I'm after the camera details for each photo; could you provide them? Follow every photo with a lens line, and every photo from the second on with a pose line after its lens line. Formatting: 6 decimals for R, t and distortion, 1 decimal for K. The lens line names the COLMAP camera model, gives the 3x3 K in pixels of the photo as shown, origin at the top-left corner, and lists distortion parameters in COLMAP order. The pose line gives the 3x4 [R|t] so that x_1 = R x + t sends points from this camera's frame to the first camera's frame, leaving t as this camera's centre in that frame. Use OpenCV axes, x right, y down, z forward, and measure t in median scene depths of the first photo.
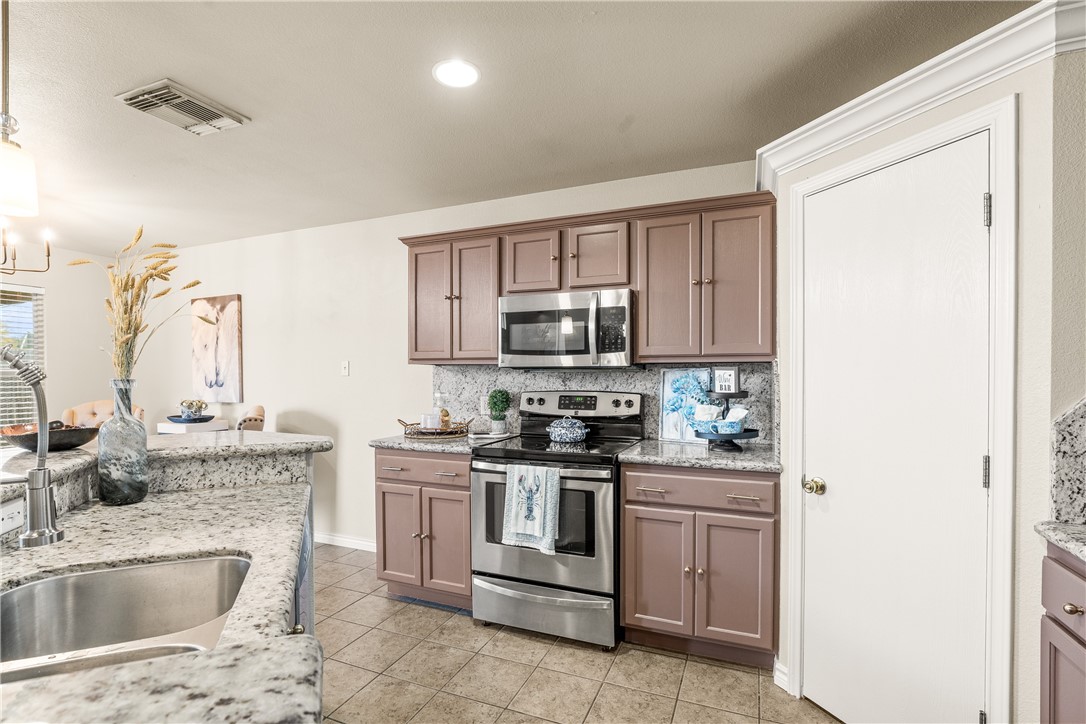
lens RADIAL K [[508.7, 0, 541.2], [0, 508.7, 378.8], [0, 0, 1]] dist [-0.014798, 0.000297]
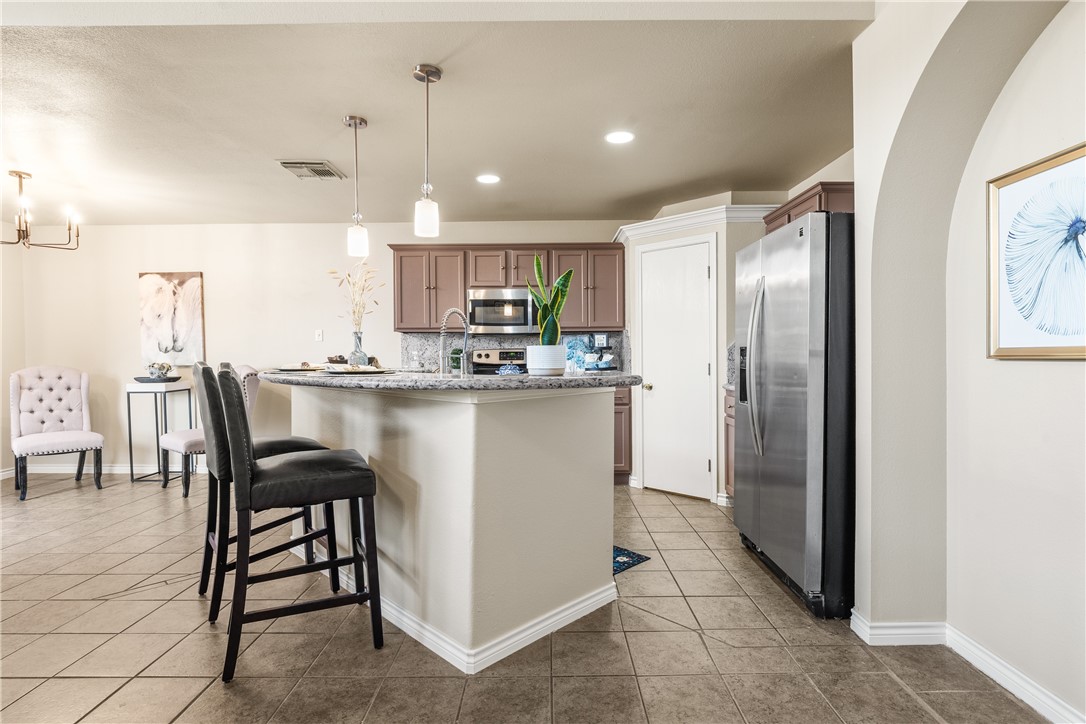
lens RADIAL K [[537.0, 0, 545.7], [0, 537.0, 356.6], [0, 0, 1]] dist [-0.004986, -0.000866]
pose [[0.922768, -0.006889, 0.385294, -0.513617], [0.009384, 0.999945, -0.004597, 0.060550], [-0.385241, 0.007857, 0.922782, -0.656902]]
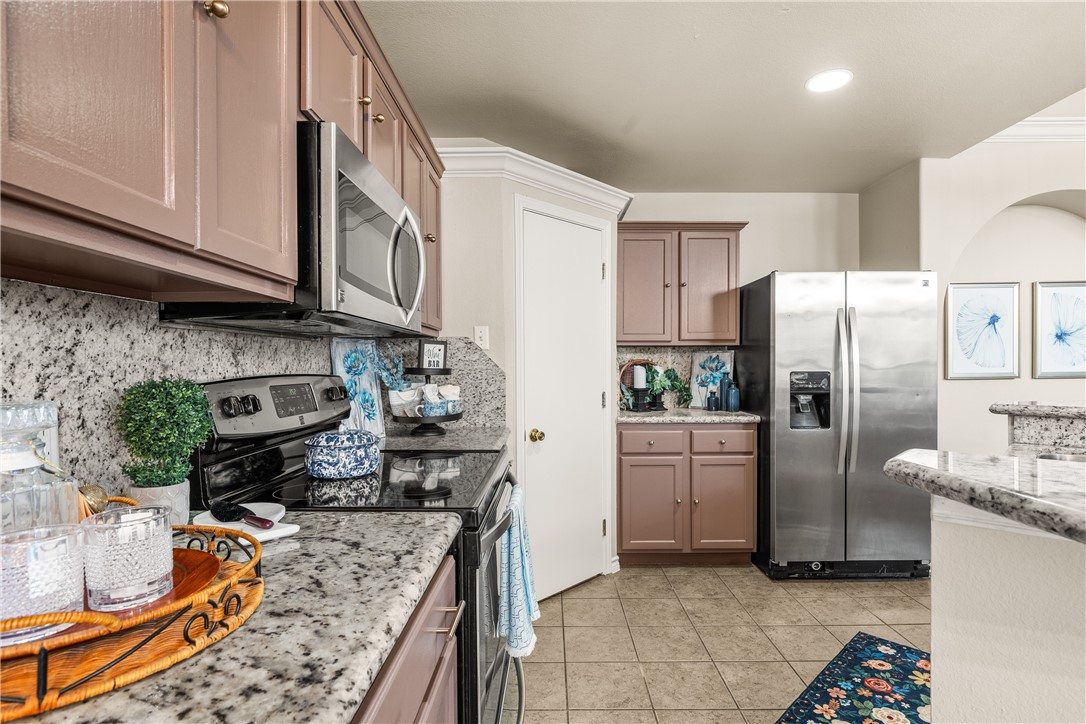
lens RADIAL K [[537.1, 0, 546.6], [0, 537.1, 369.1], [0, 0, 1]] dist [-0.010009, -0.000014]
pose [[-0.390517, -0.004224, 0.920586, -0.509012], [0.014187, 0.999843, 0.010606, 0.017107], [-0.920486, 0.017202, -0.390396, 1.027165]]
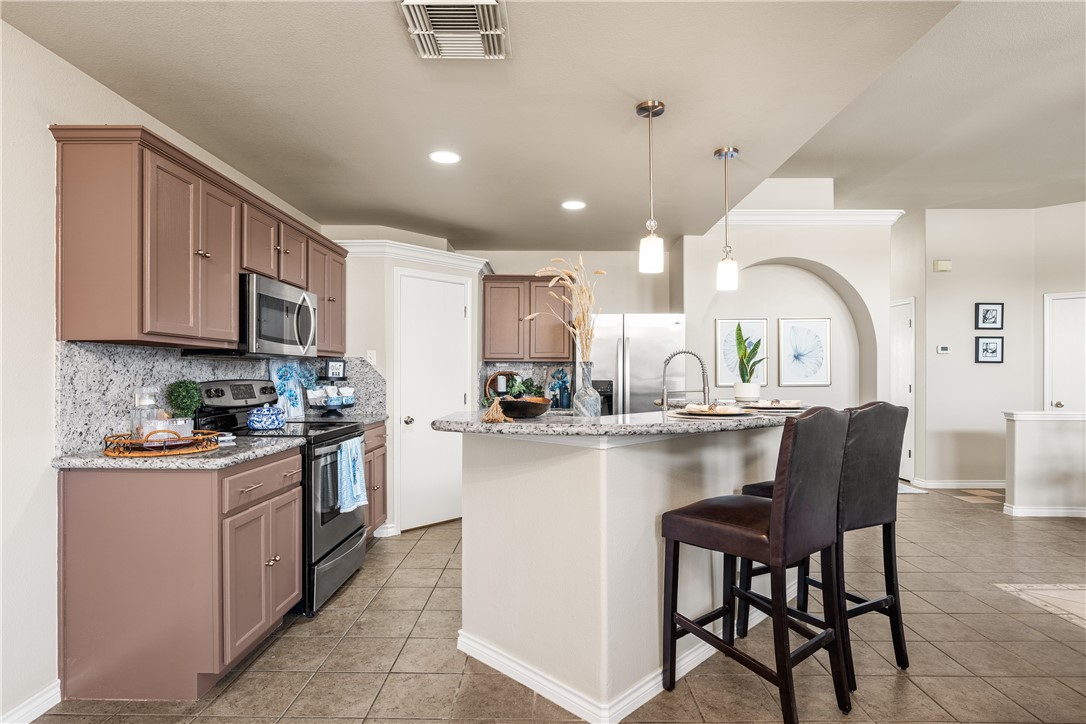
lens RADIAL K [[563.0, 0, 544.1], [0, 563.0, 369.7], [0, 0, 1]] dist [-0.000800, -0.000053]
pose [[-0.385244, 0.007416, 0.922785, -1.196650], [0.008240, 0.999955, -0.004596, 0.015003], [-0.922778, 0.005833, -0.385288, 0.927613]]
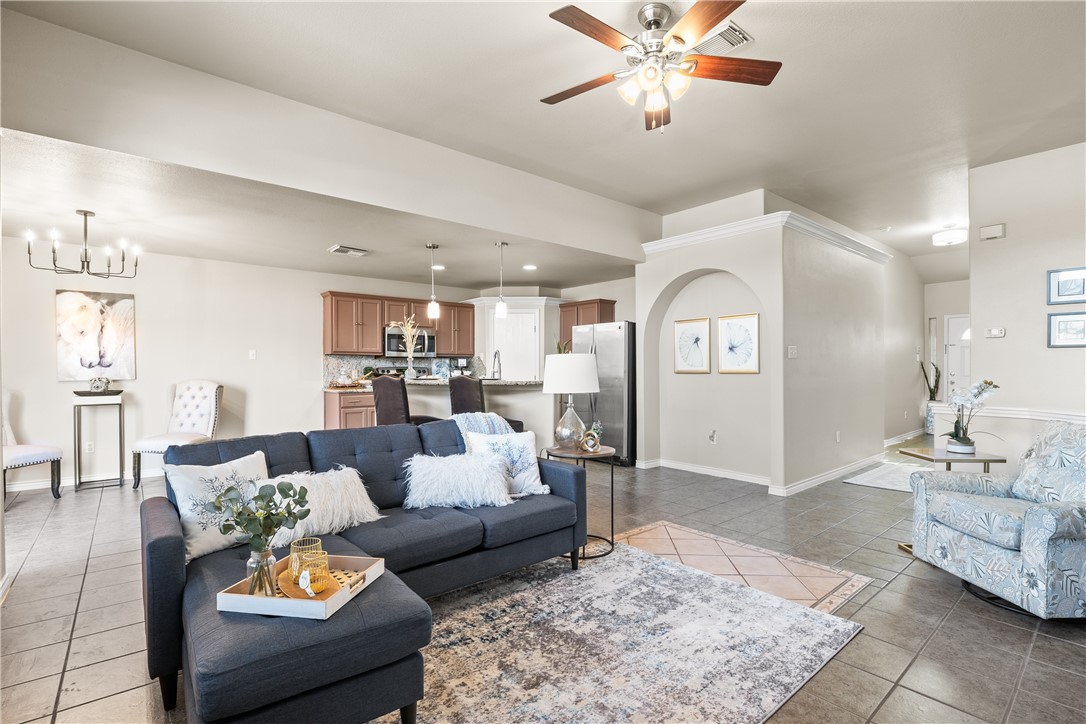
lens RADIAL K [[506.2, 0, 543.0], [0, 506.2, 362.0], [0, 0, 1]] dist [-0.015387, 0.000435]
pose [[0.458221, 0.011226, 0.888767, -1.863092], [0.008071, 0.999826, -0.016790, 0.048667], [-0.888801, 0.014867, 0.458051, -0.736099]]
